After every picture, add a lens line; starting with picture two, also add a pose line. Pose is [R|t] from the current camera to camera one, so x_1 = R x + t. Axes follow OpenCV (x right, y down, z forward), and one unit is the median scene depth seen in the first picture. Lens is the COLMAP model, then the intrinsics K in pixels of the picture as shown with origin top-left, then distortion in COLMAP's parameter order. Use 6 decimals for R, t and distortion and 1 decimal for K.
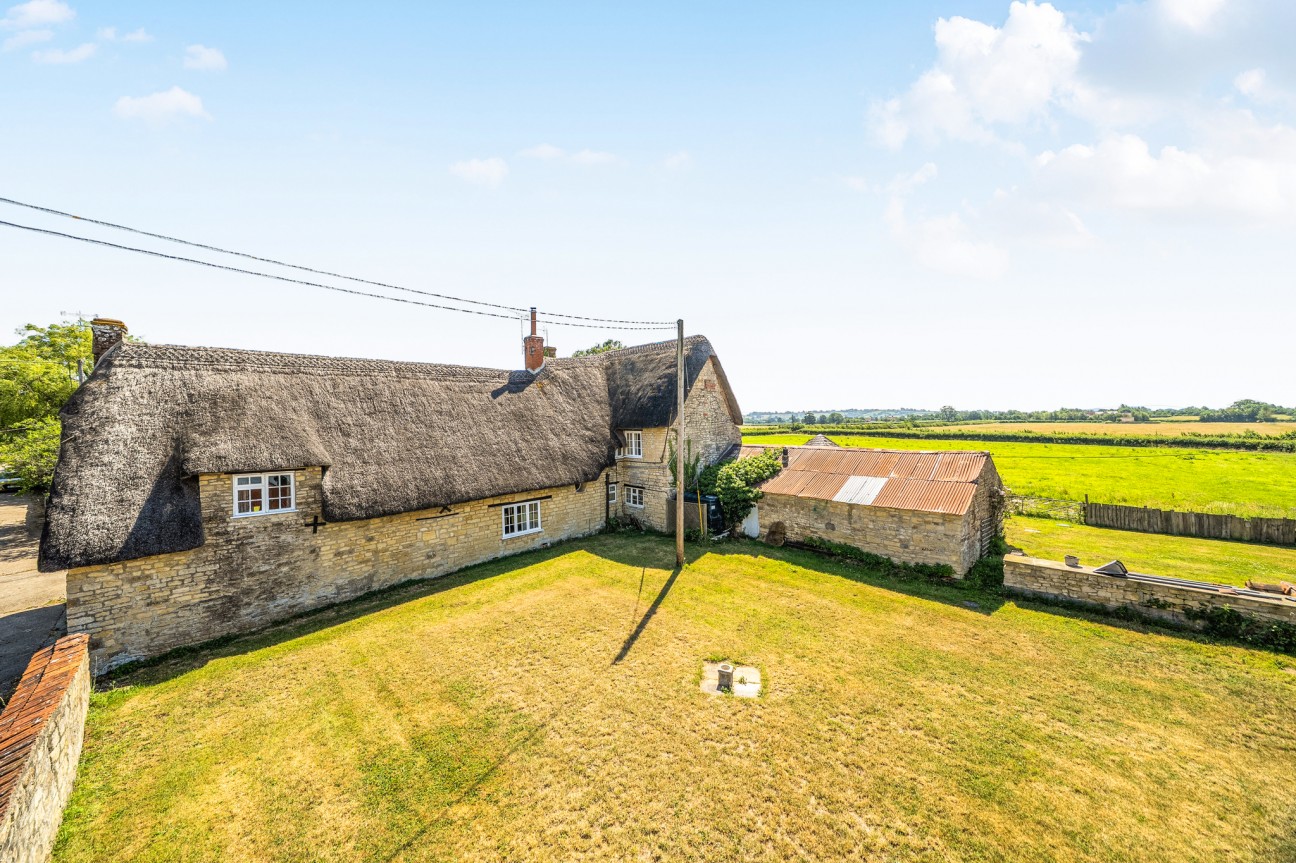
lens RADIAL K [[436.2, 0, 656.1], [0, 436.2, 428.9], [0, 0, 1]] dist [0.000223, 0.000042]
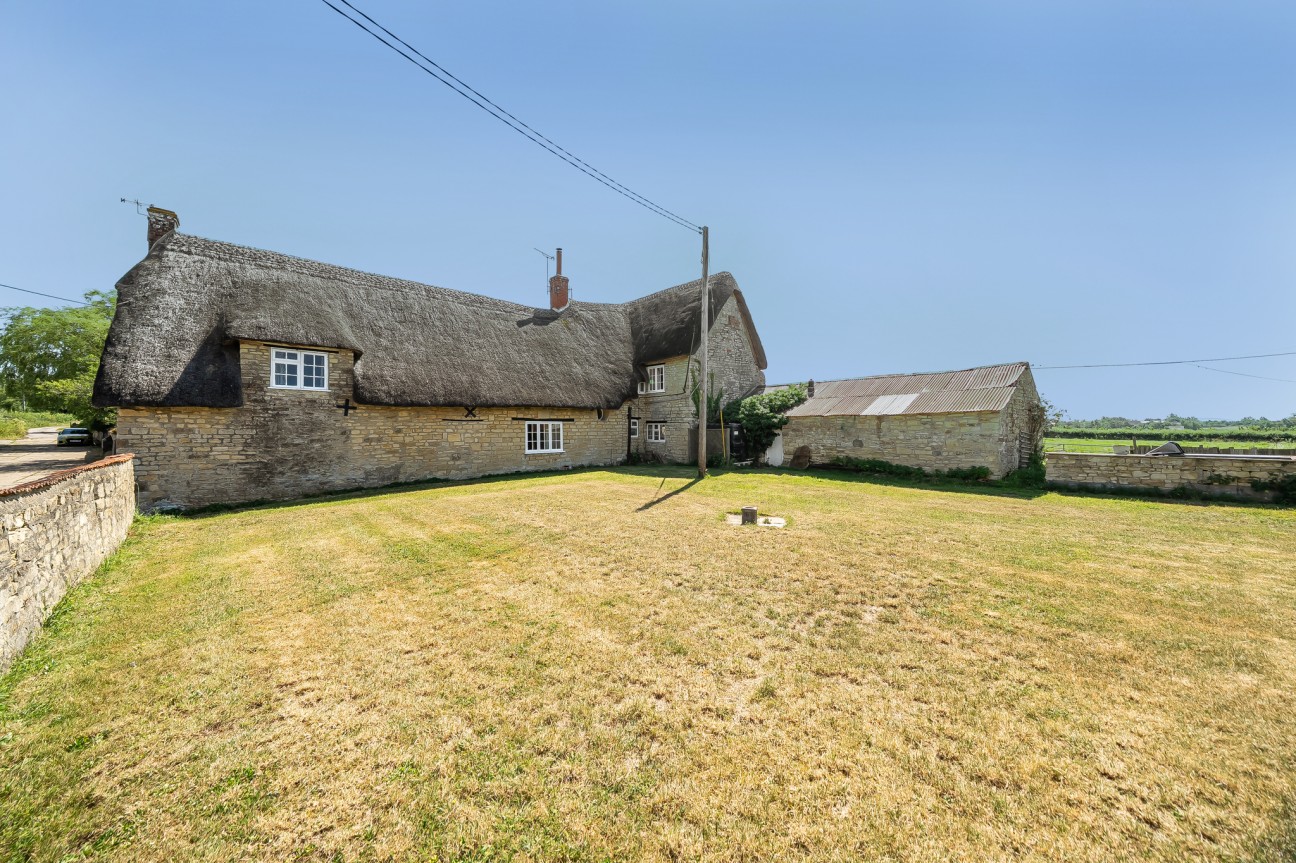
lens RADIAL K [[436.2, 0, 656.1], [0, 436.2, 428.9], [0, 0, 1]] dist [0.000223, 0.000042]
pose [[0.998717, 0.012363, -0.049099, -0.002143], [-0.013207, 0.999770, -0.016903, 0.249441], [0.048878, 0.017530, 0.998651, 0.010075]]
